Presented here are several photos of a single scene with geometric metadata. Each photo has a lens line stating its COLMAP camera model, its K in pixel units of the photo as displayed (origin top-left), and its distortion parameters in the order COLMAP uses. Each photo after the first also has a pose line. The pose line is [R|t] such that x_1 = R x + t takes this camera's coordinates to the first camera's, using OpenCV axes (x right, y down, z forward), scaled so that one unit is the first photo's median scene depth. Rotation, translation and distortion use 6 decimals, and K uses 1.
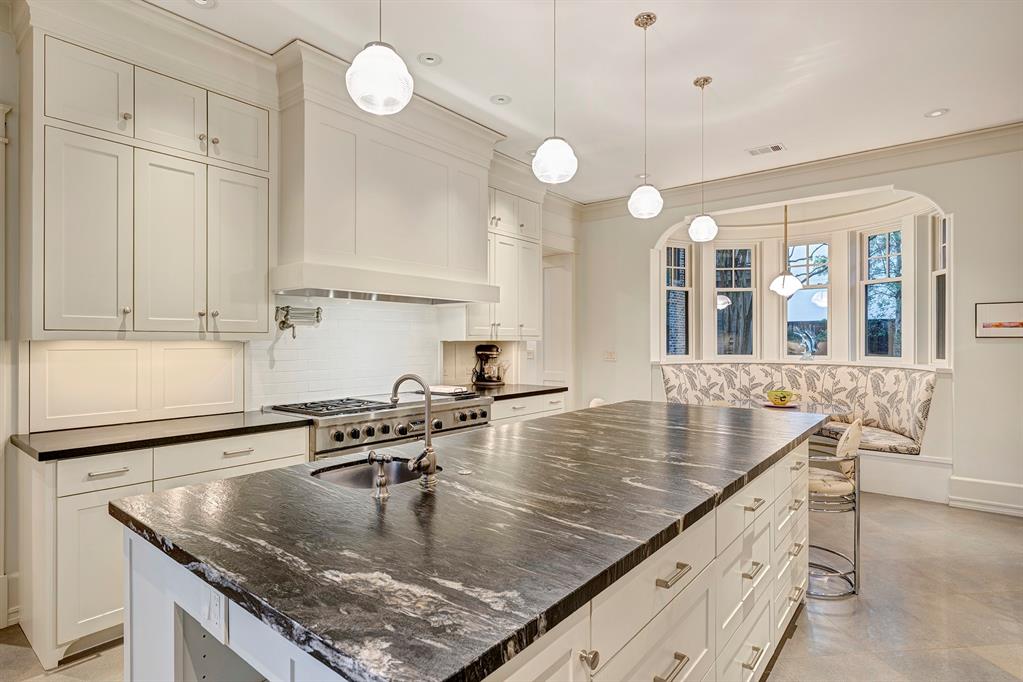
lens RADIAL K [[521.6, 0, 502.1], [0, 521.6, 339.8], [0, 0, 1]] dist [-0.004256, 0.000337]
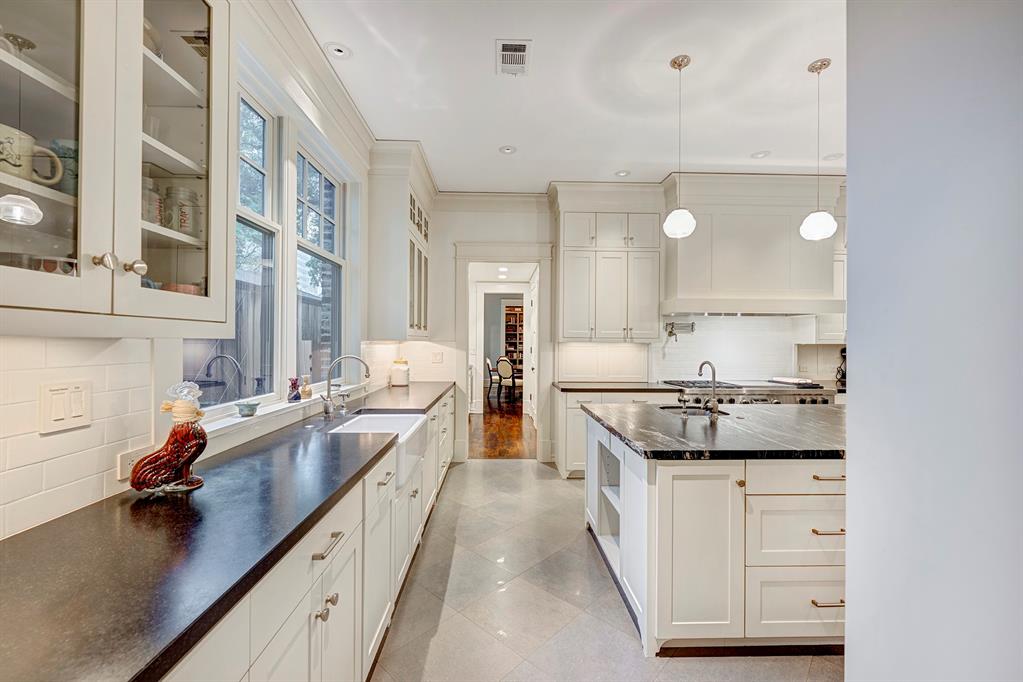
lens RADIAL K [[400.2, 0, 508.8], [0, 400.2, 340.7], [0, 0, 1]] dist [-0.000578, 0.000105]
pose [[0.649729, 0.002511, -0.760162, 0.264975], [-0.005425, 0.999984, -0.001333, -0.001027], [0.760146, 0.004990, 0.649733, -0.287357]]
